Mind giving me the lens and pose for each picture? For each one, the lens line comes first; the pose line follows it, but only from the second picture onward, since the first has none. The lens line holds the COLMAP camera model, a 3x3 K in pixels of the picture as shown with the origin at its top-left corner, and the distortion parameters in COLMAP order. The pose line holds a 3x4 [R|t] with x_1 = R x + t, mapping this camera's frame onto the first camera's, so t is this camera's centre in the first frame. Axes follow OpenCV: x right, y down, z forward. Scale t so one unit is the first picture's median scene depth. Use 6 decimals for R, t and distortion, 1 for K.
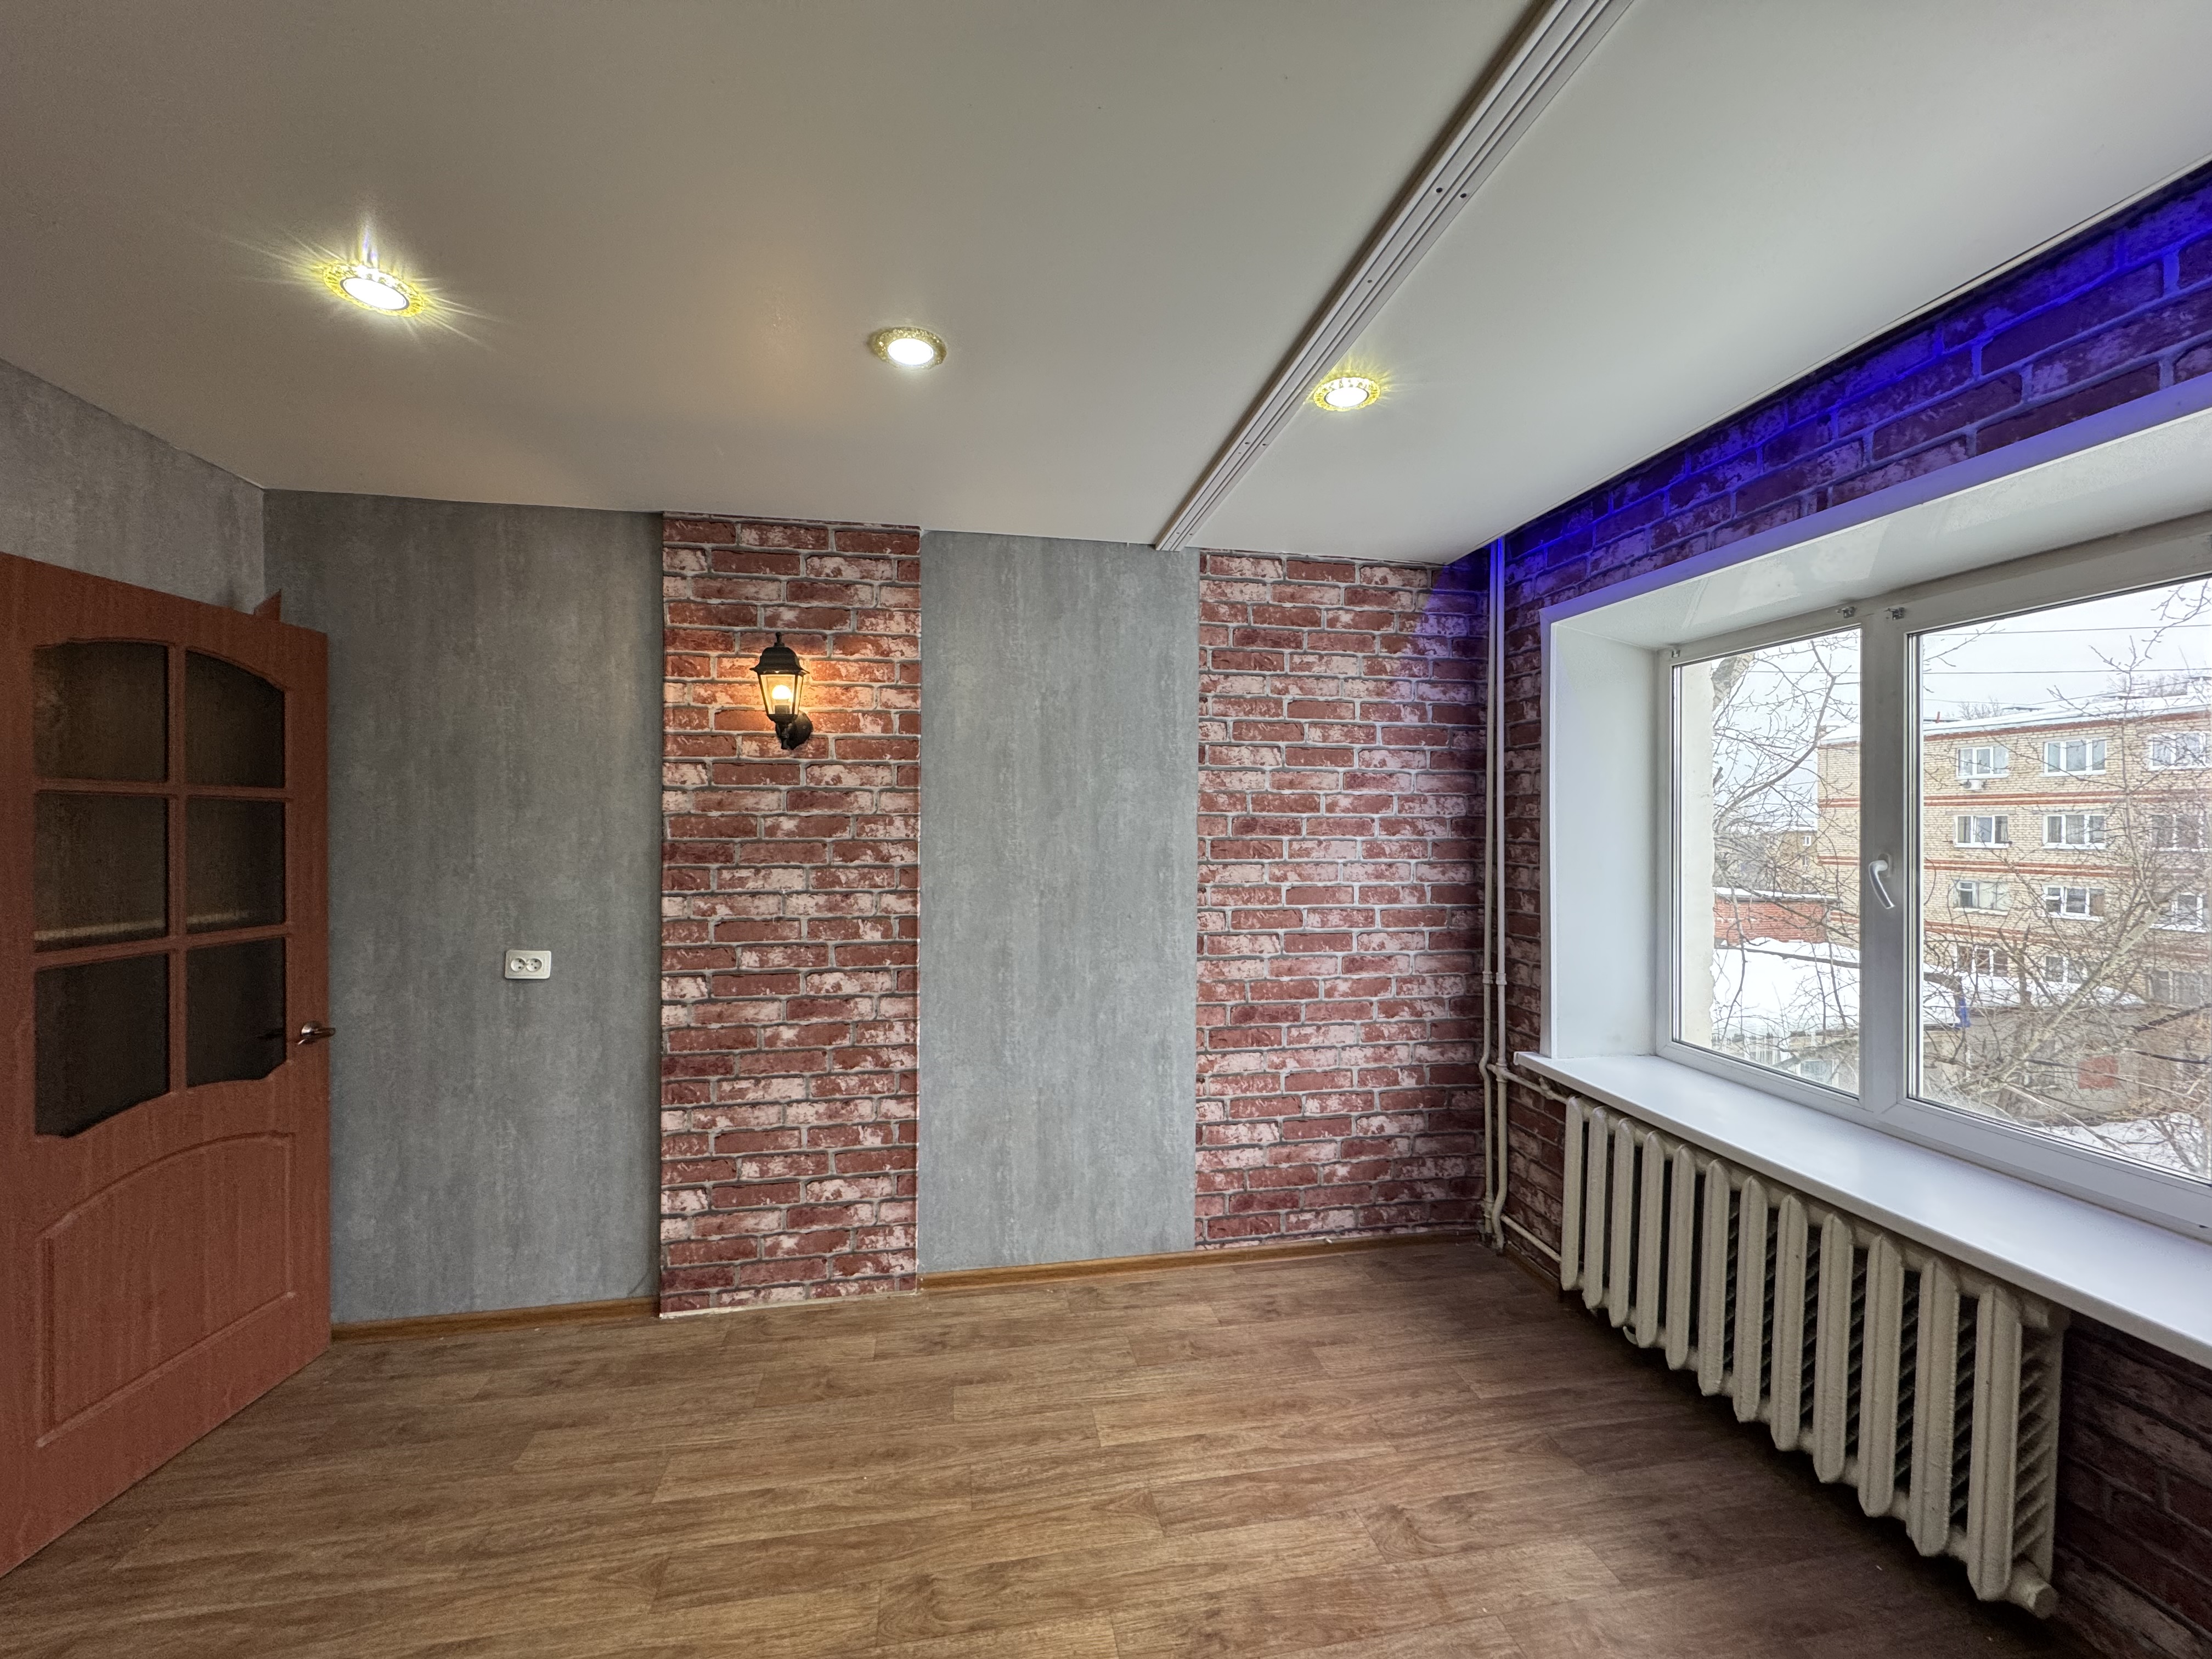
lens RADIAL K [[877.9, 0, 1103.2], [0, 877.9, 829.9], [0, 0, 1]] dist [-0.000866, 0.000364]
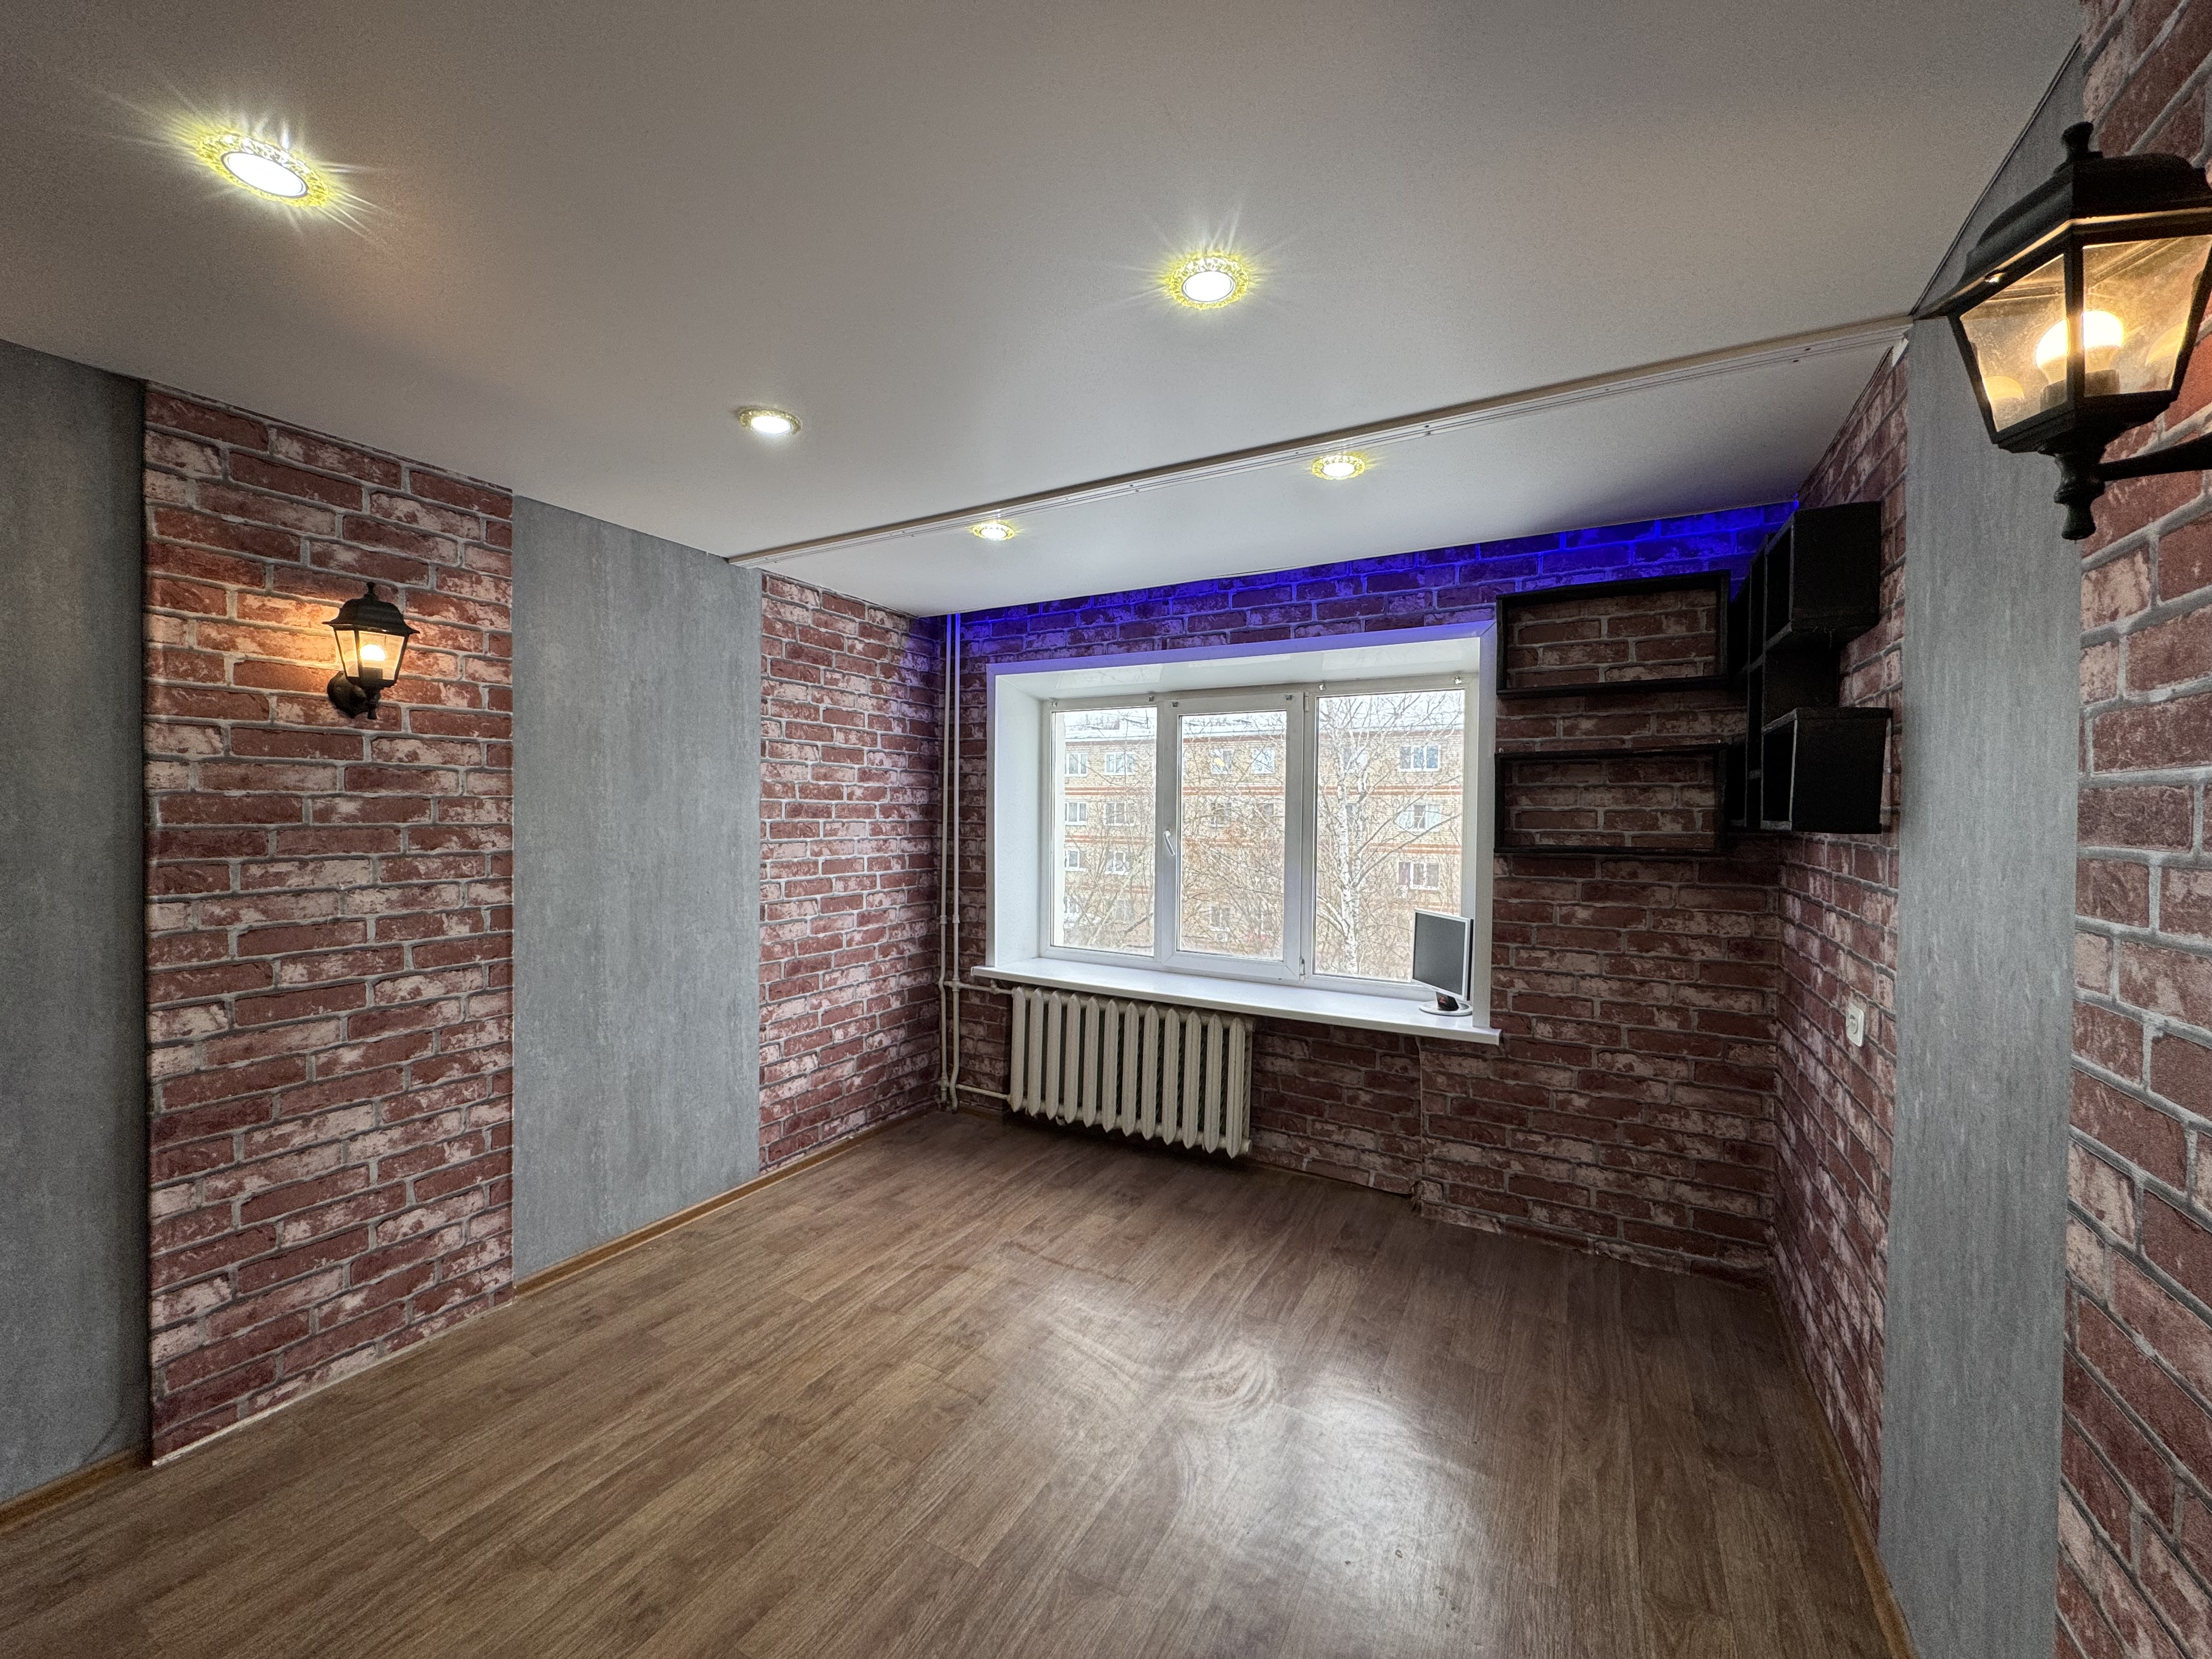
lens RADIAL K [[877.9, 0, 1103.2], [0, 877.9, 829.9], [0, 0, 1]] dist [-0.000866, 0.000364]
pose [[0.632030, -0.013000, 0.774835, -0.539532], [-0.004039, 0.999790, 0.020069, -0.004327], [-0.774933, -0.015814, 0.631846, -0.086021]]
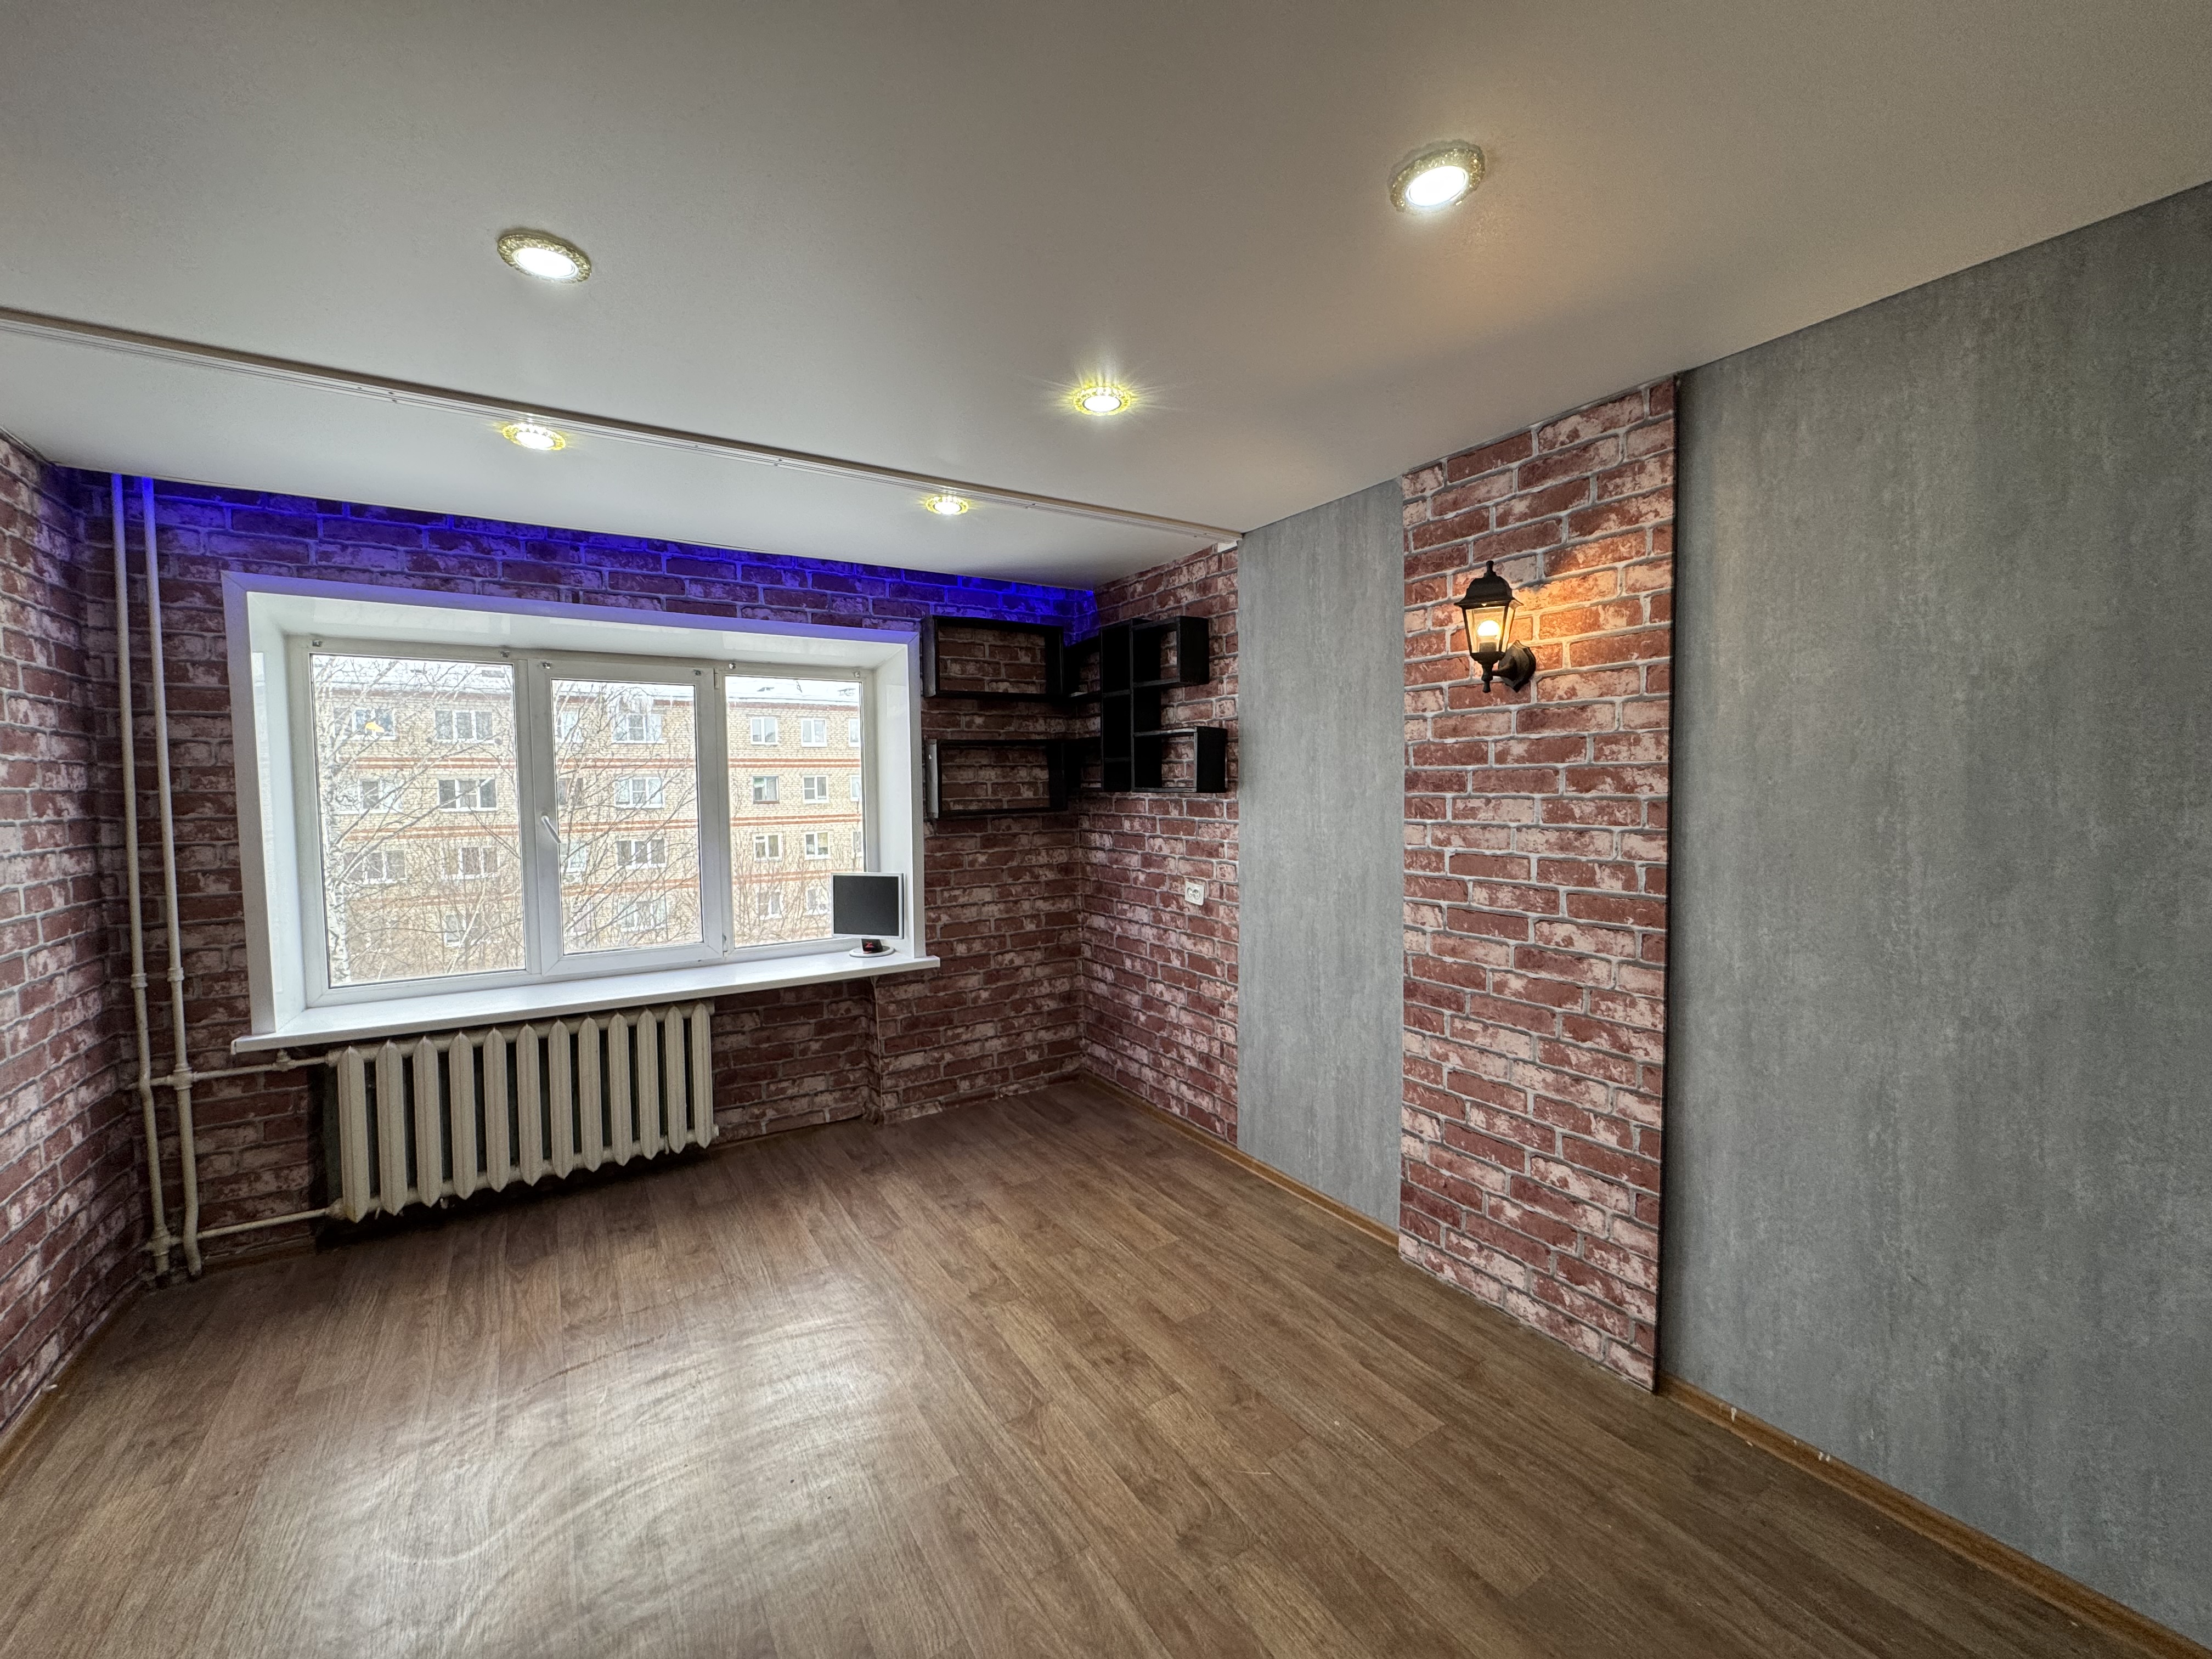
lens RADIAL K [[877.9, 0, 1103.2], [0, 877.9, 829.9], [0, 0, 1]] dist [-0.000866, 0.000364]
pose [[-0.384620, -0.047034, 0.921876, -0.777833], [0.015594, 0.998227, 0.057435, -0.012547], [-0.922943, 0.036467, -0.383205, 0.515888]]
